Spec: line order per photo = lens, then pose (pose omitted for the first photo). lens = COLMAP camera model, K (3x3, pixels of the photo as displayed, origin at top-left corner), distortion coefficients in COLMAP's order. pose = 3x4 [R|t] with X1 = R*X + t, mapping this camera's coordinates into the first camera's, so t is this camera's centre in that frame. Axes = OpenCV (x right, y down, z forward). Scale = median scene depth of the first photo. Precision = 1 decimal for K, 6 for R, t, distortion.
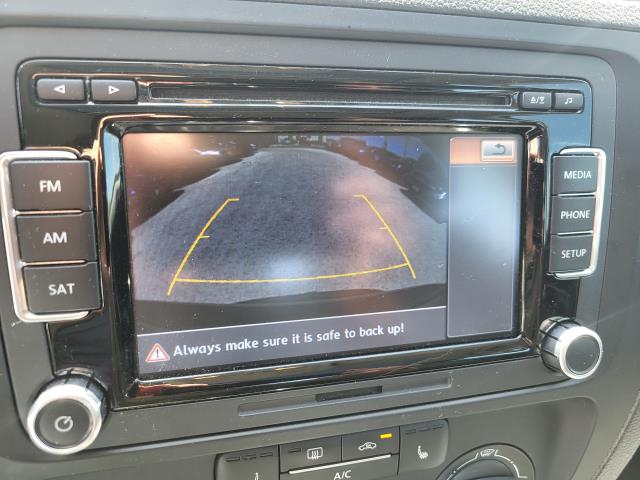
lens RADIAL K [[494.8, 0, 320.0], [0, 494.8, 240.0], [0, 0, 1]] dist [-0.009912, -0.000648]
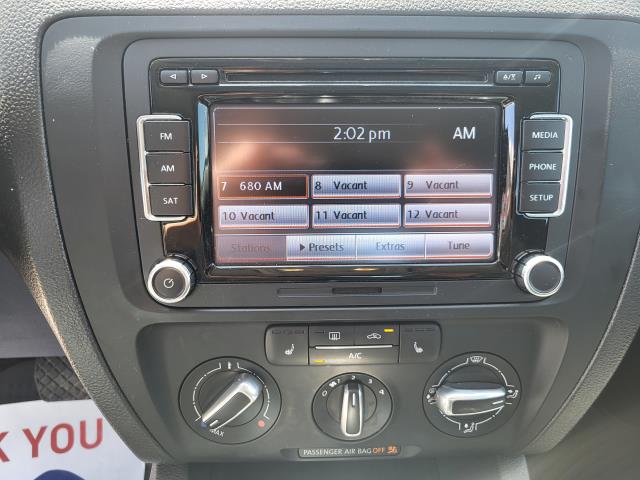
lens RADIAL K [[494.8, 0, 320.0], [0, 494.8, 240.0], [0, 0, 1]] dist [-0.009912, -0.000648]
pose [[0.975005, 0.044057, -0.217770, 0.252773], [-0.040846, 0.998980, 0.019229, 0.141932], [0.218395, -0.009854, 0.975811, -0.384859]]
